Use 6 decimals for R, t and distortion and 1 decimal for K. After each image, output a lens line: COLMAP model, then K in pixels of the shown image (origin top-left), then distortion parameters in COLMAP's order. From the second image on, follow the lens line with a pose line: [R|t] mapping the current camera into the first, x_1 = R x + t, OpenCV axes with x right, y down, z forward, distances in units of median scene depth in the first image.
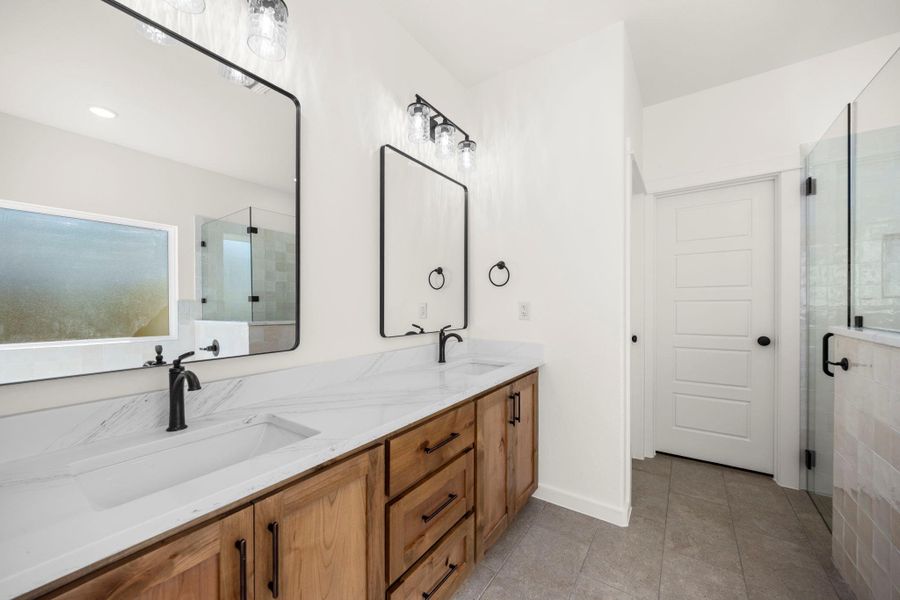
lens RADIAL K [[367.5, 0, 451.4], [0, 367.5, 301.7], [0, 0, 1]] dist [0.000977, 0.000107]
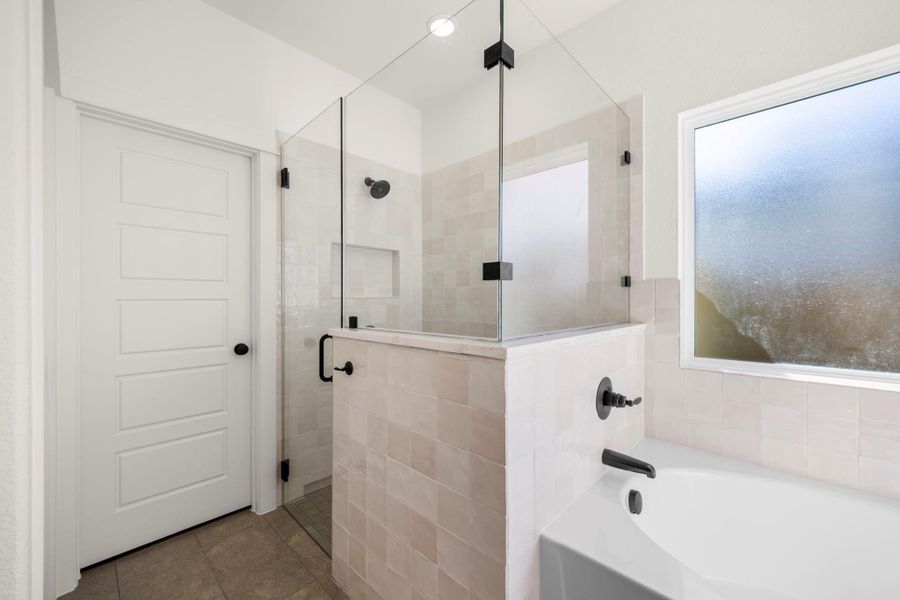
lens RADIAL K [[367.5, 0, 451.4], [0, 367.5, 301.7], [0, 0, 1]] dist [0.000977, 0.000107]
pose [[0.201570, -0.004600, 0.979463, 0.144191], [0.003453, 0.999986, 0.003985, -0.002404], [-0.979468, 0.002579, 0.201583, 0.394264]]
